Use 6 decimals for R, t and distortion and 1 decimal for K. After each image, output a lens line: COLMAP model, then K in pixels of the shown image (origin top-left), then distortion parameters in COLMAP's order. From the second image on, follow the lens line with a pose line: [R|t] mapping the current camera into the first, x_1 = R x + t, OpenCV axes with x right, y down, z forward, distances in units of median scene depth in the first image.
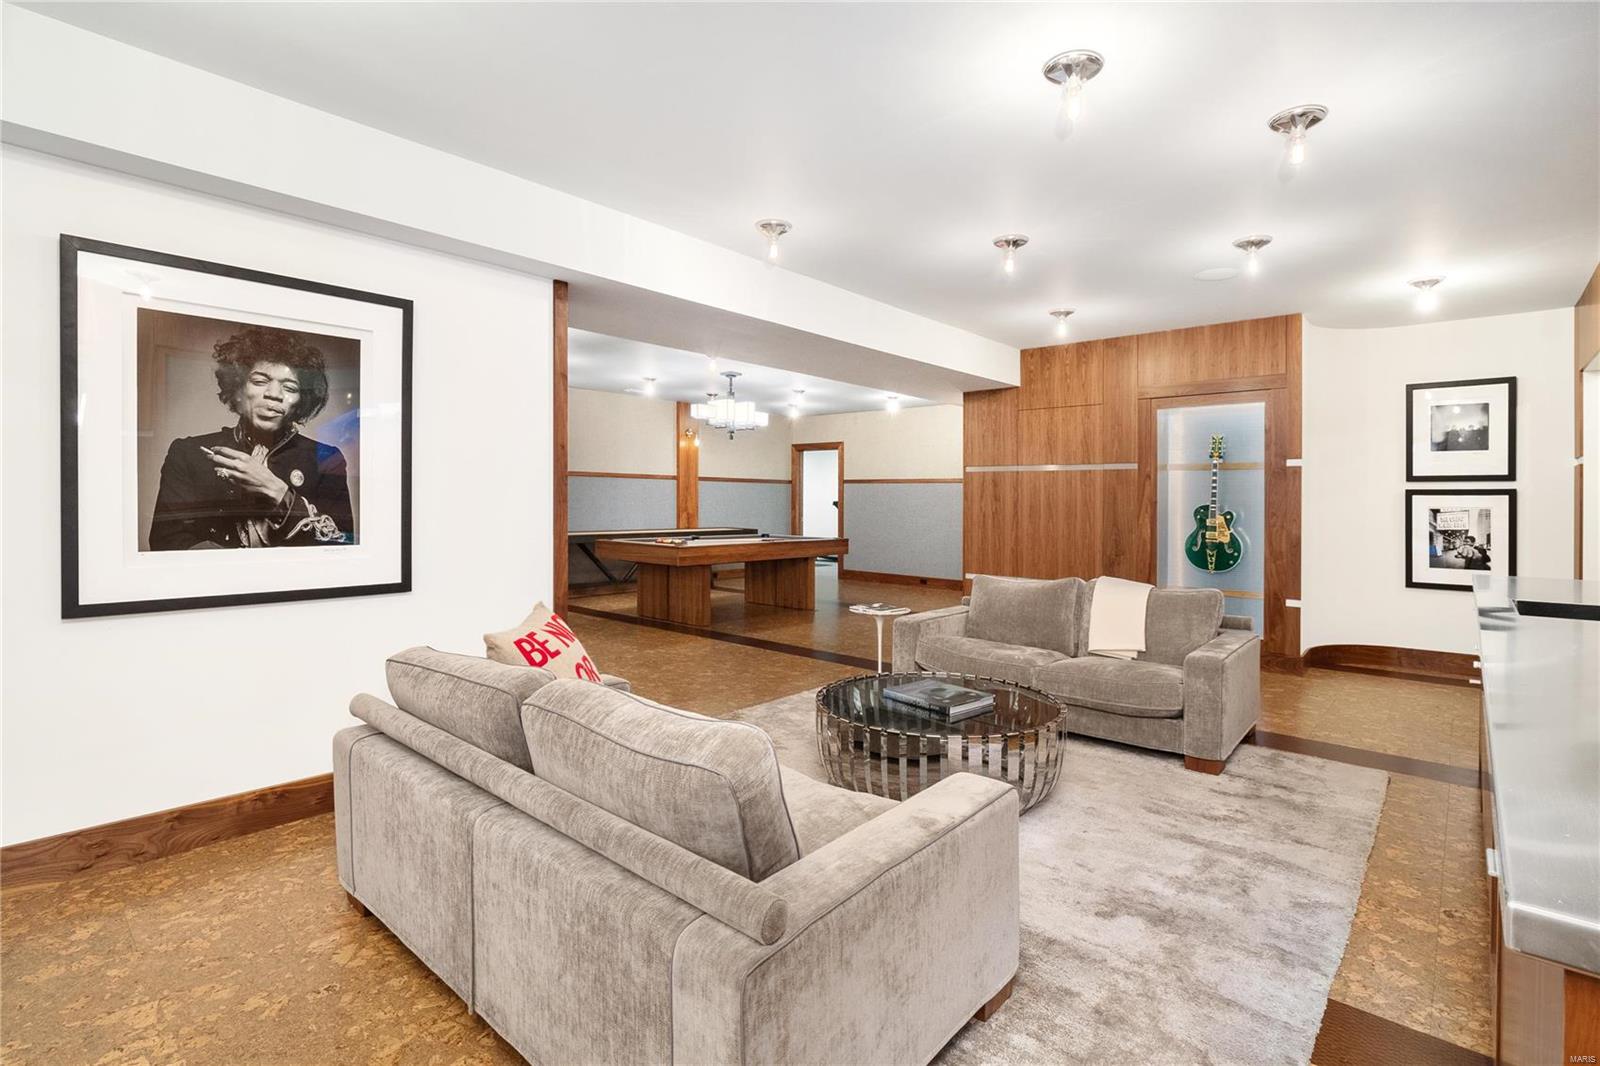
lens RADIAL K [[754.1, 0, 799.4], [0, 754.1, 494.3], [0, 0, 1]] dist [0.179786, 0.000006]
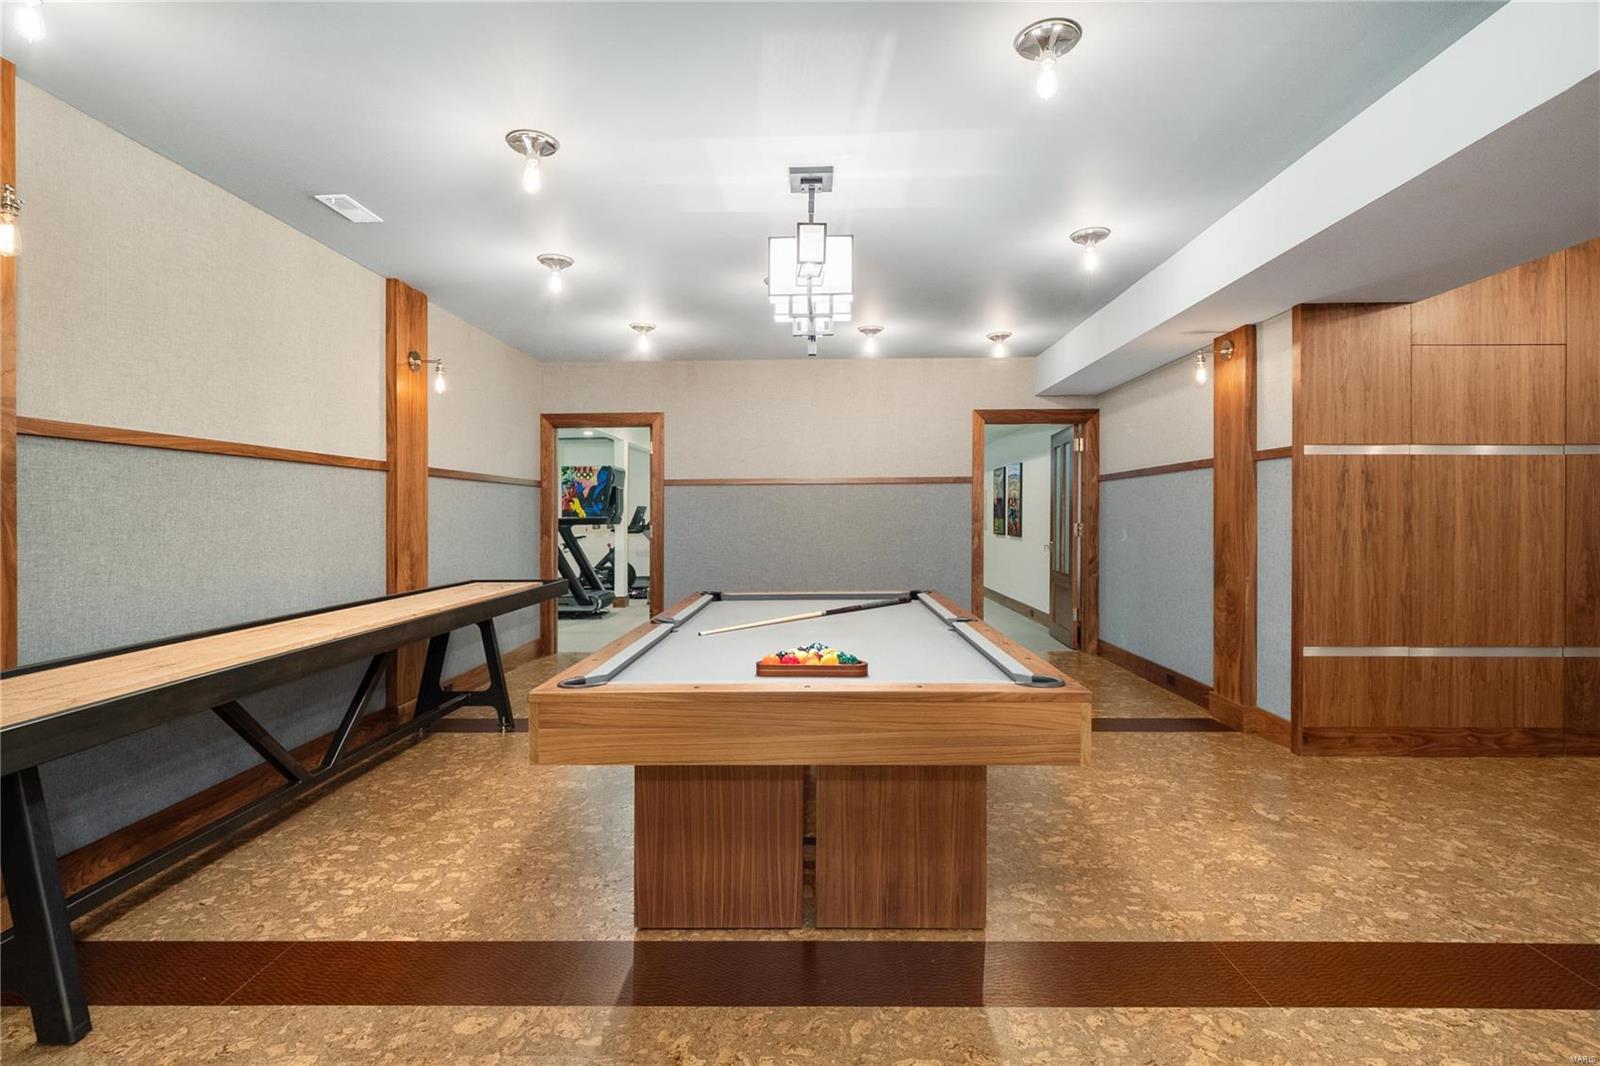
lens RADIAL K [[743.4, 0, 805.9], [0, 743.4, 515.5], [0, 0, 1]] dist [-0.030416, -0.000022]
pose [[0.753108, -0.016805, 0.657682, -0.252169], [0.011250, 0.999857, 0.012665, 0.001449], [-0.657800, -0.002139, 0.753189, 0.561298]]
